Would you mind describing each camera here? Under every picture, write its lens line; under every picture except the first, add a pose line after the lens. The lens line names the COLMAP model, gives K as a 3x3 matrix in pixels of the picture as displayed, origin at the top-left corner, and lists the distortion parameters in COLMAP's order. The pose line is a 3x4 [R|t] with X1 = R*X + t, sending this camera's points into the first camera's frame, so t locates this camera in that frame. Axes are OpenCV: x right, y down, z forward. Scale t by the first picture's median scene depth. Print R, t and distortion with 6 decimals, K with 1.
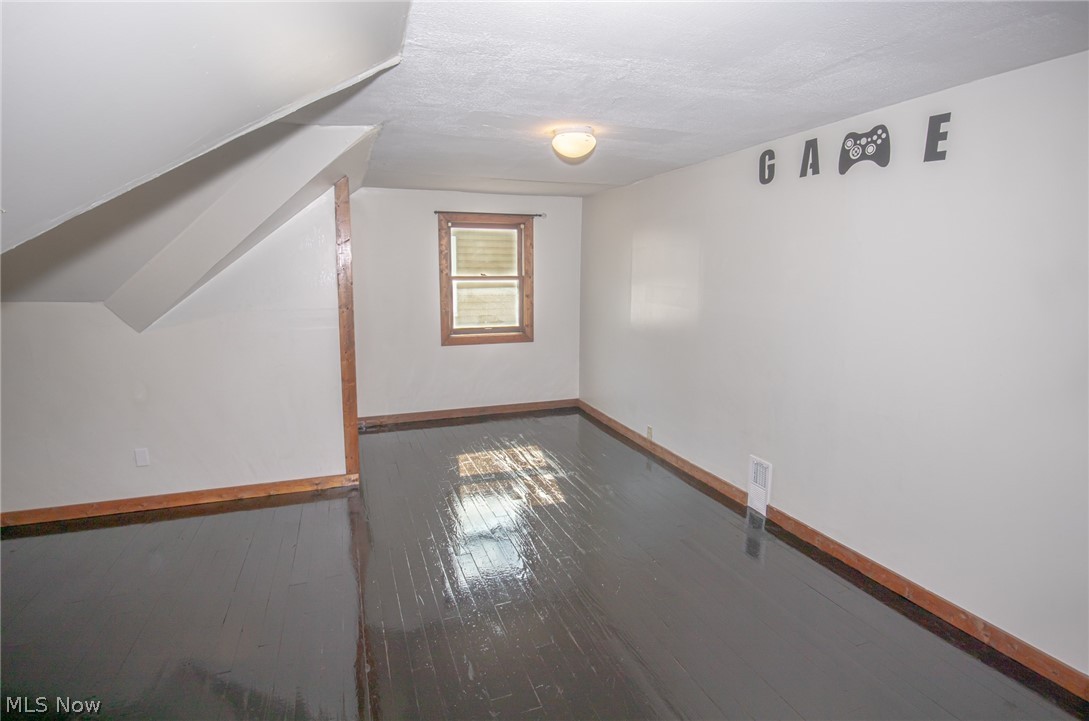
lens RADIAL K [[560.9, 0, 545.1], [0, 560.9, 364.5], [0, 0, 1]] dist [-0.037193, 0.001495]
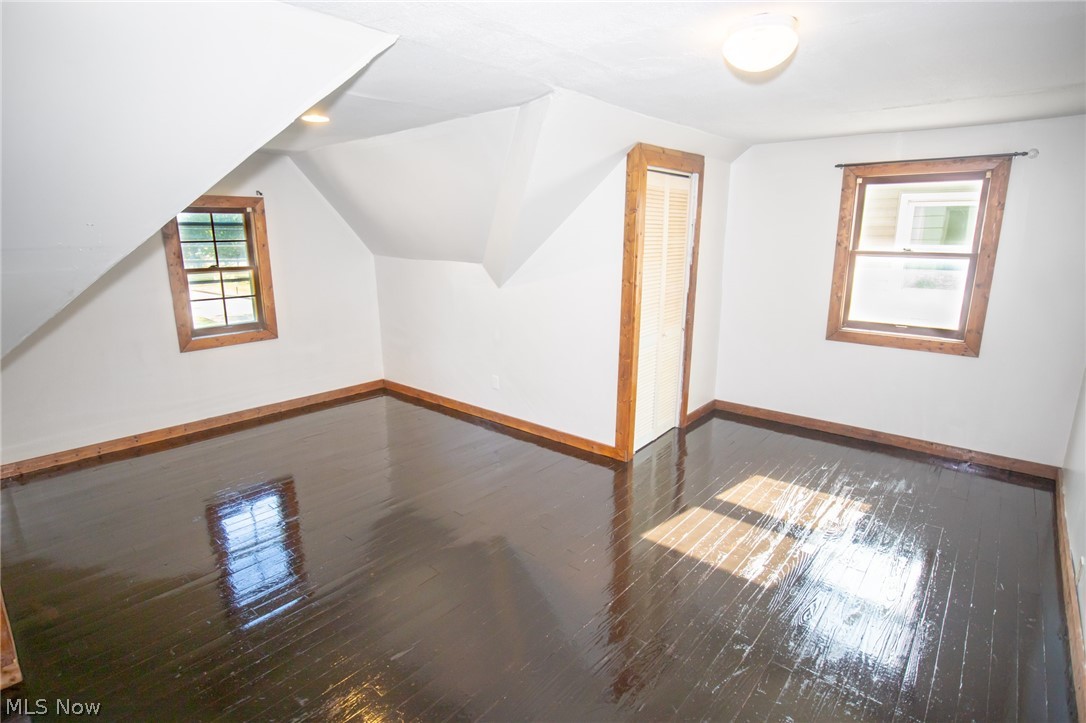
lens RADIAL K [[551.0, 0, 543.0], [0, 551.0, 361.5], [0, 0, 1]] dist [-0.019214, -0.001505]
pose [[0.488552, 0.197011, -0.850002, 0.293653], [-0.144845, 0.978971, 0.143651, -0.058512], [0.860428, 0.052938, 0.506815, 0.283855]]
